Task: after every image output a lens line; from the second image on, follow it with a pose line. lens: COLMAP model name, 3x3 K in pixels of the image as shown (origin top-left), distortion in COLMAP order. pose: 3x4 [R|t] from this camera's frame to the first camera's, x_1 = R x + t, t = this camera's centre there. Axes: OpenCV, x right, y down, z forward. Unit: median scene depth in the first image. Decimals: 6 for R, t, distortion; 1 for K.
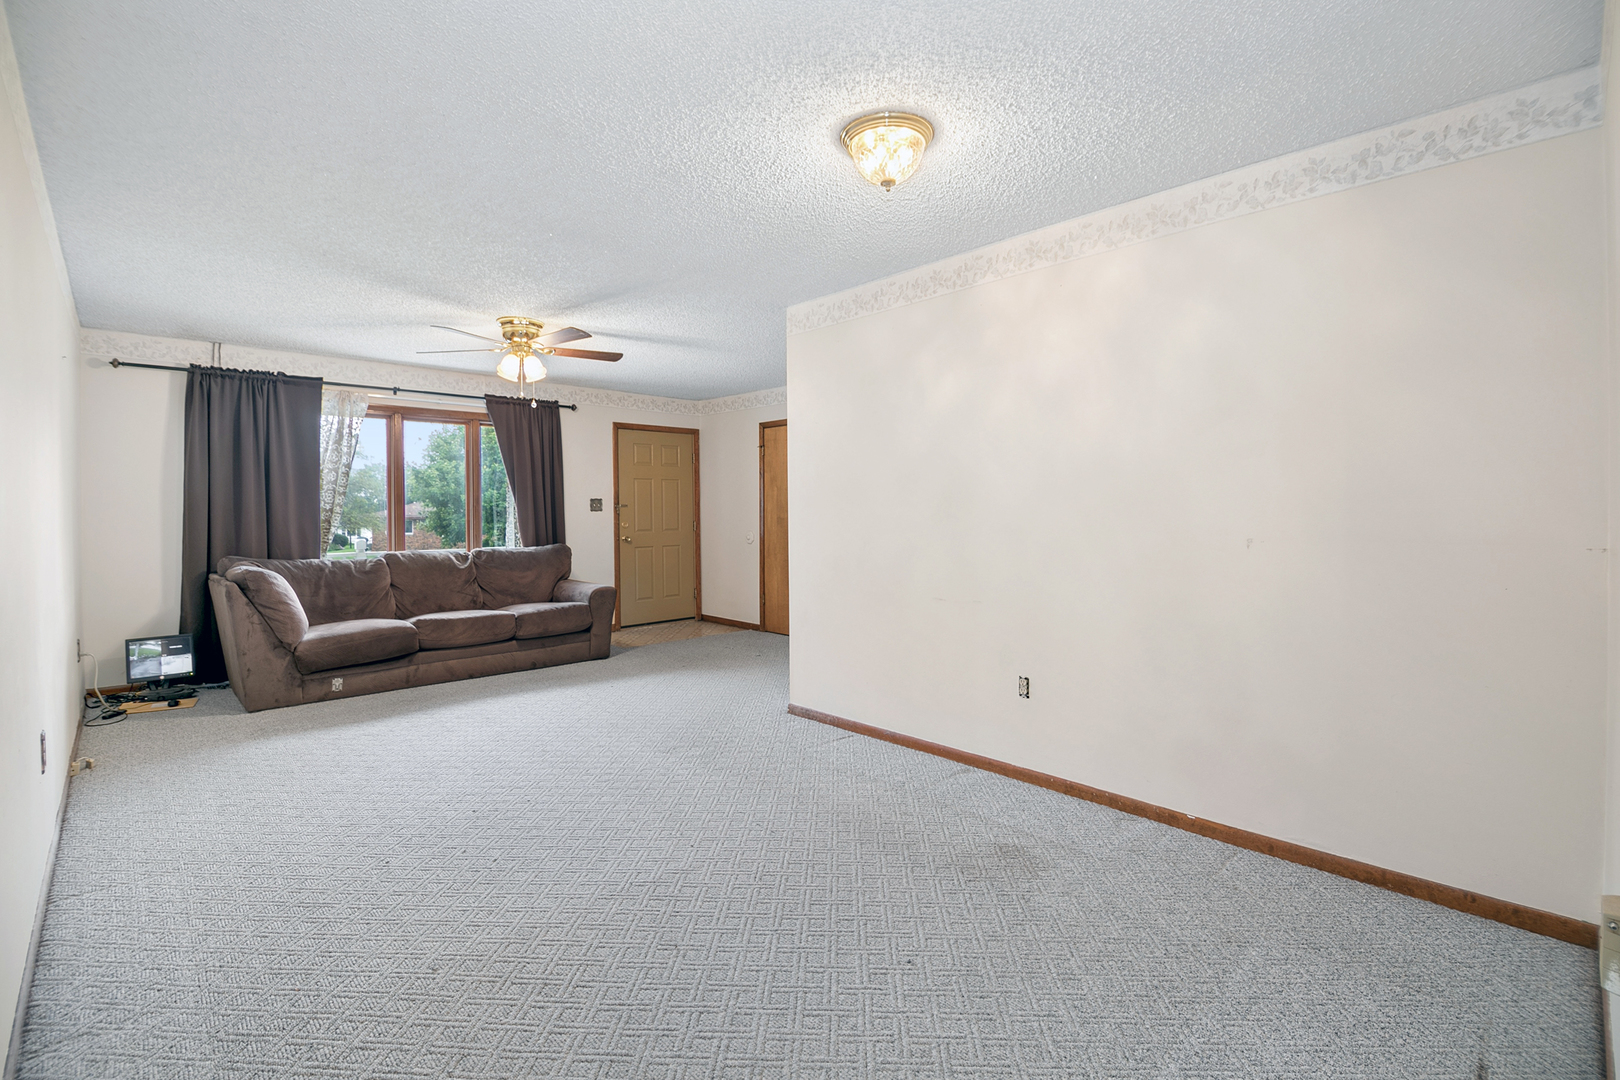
lens RADIAL K [[733.0, 0, 813.7], [0, 733.0, 514.0], [0, 0, 1]] dist [-0.018790, -0.000242]
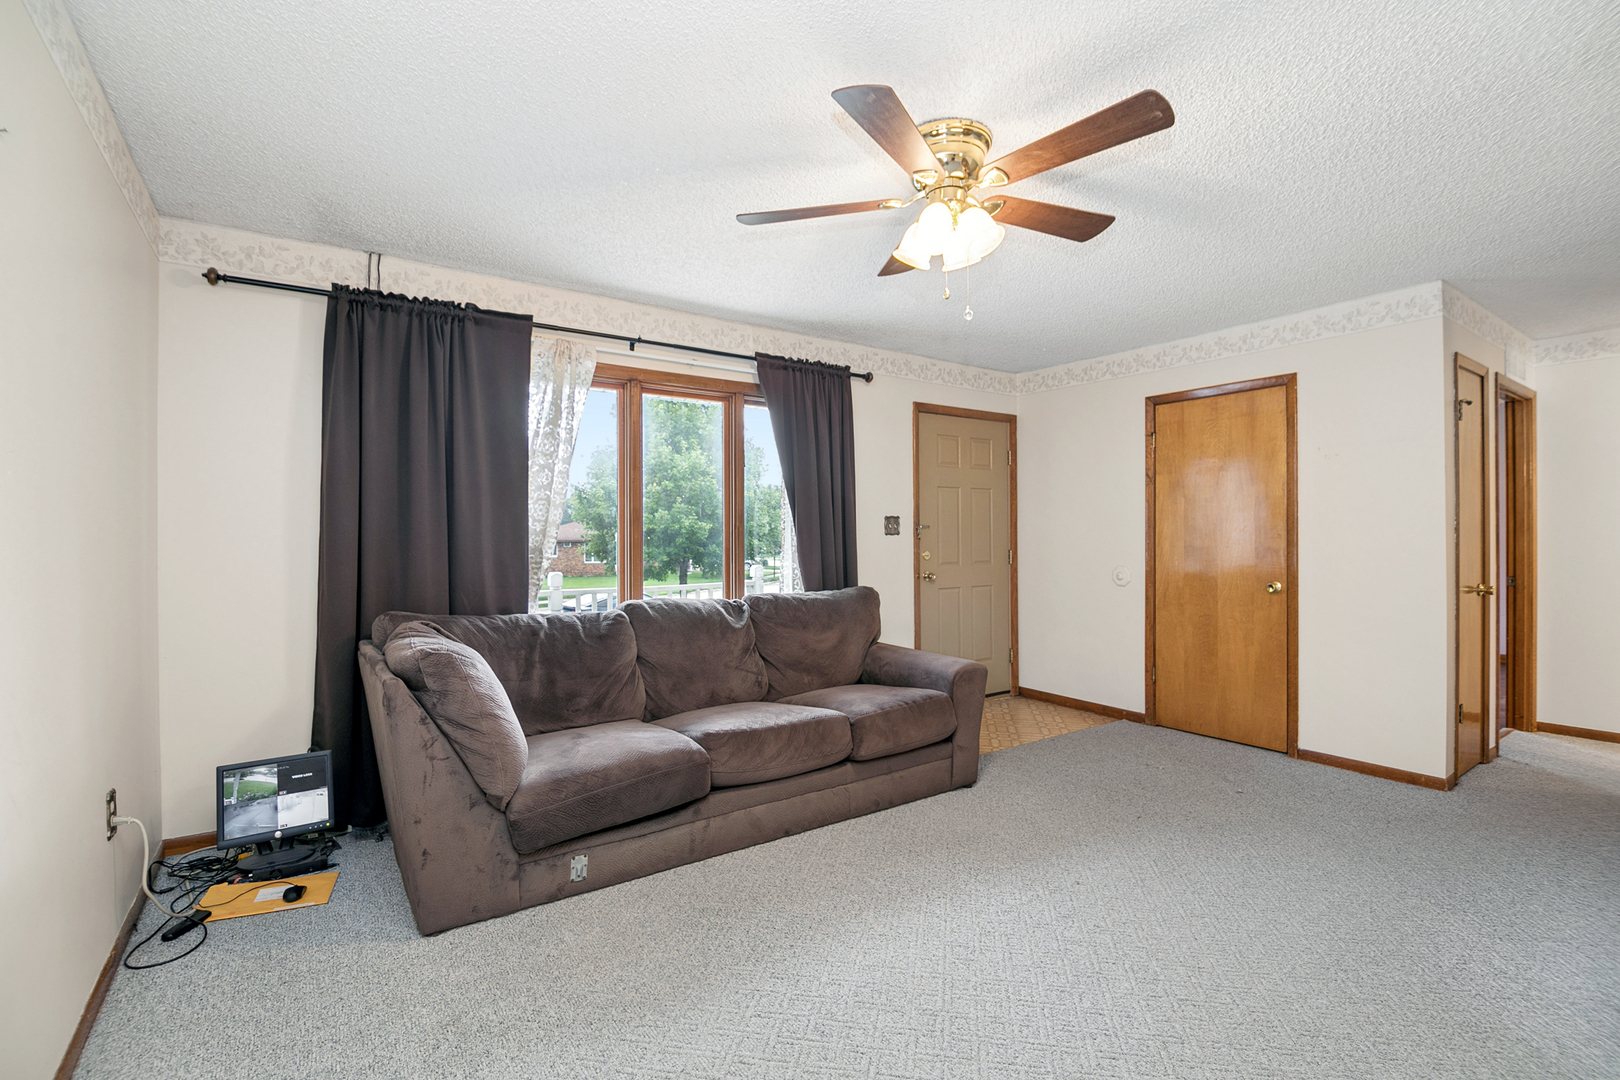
lens RADIAL K [[727.5, 0, 804.0], [0, 727.5, 532.4], [0, 0, 1]] dist [0.001789, -0.009671]
pose [[0.986809, 0.001937, -0.161875, -0.362103], [-0.003163, 0.999968, -0.007317, -0.001574], [0.161855, 0.007733, 0.986784, 0.447625]]
